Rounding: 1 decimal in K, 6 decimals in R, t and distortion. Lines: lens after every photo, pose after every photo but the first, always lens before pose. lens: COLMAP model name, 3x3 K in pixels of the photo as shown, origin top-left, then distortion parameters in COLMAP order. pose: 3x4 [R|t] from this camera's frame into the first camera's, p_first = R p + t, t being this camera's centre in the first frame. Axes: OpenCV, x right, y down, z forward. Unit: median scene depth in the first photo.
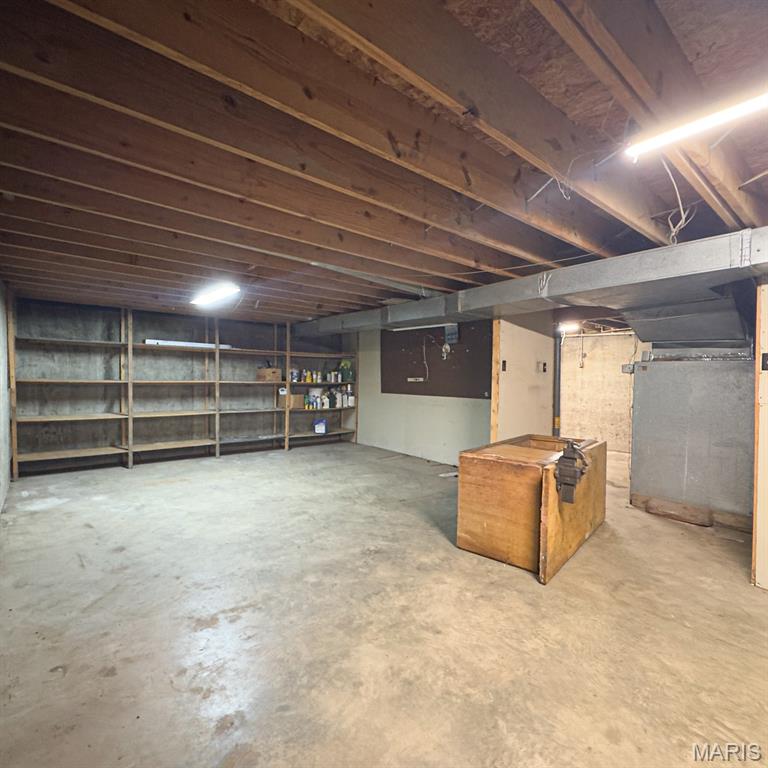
lens RADIAL K [[412.1, 0, 384.5], [0, 412.1, 383.0], [0, 0, 1]] dist [-0.002924, -0.002132]
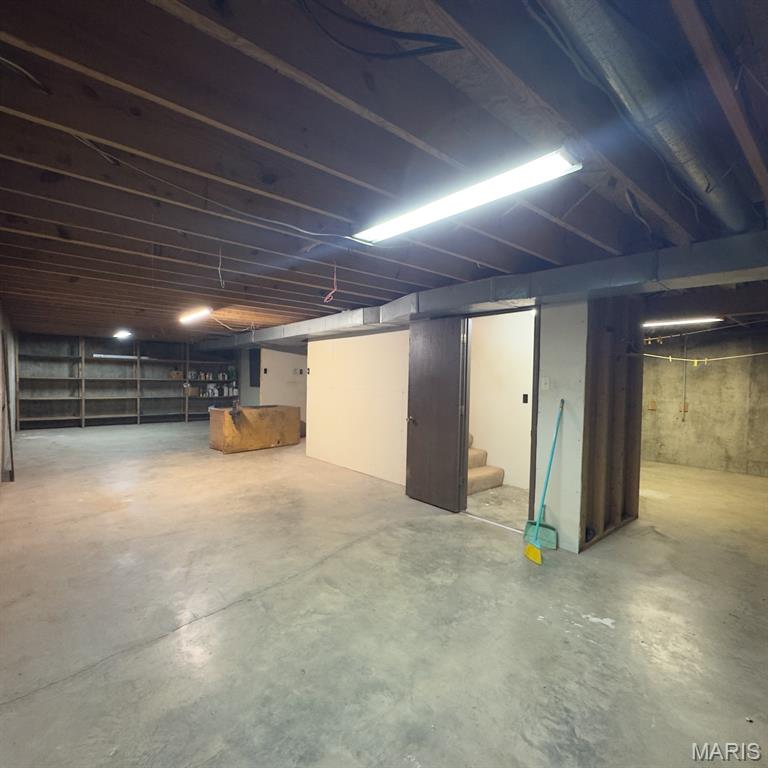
lens RADIAL K [[412.1, 0, 382.6], [0, 412.1, 385.8], [0, 0, 1]] dist [-0.002924, -0.002132]
pose [[0.999987, 0.004606, 0.002394, 0.585265], [-0.004625, 0.999959, 0.007828, 0.007477], [-0.002358, -0.007839, 0.999966, -0.677011]]
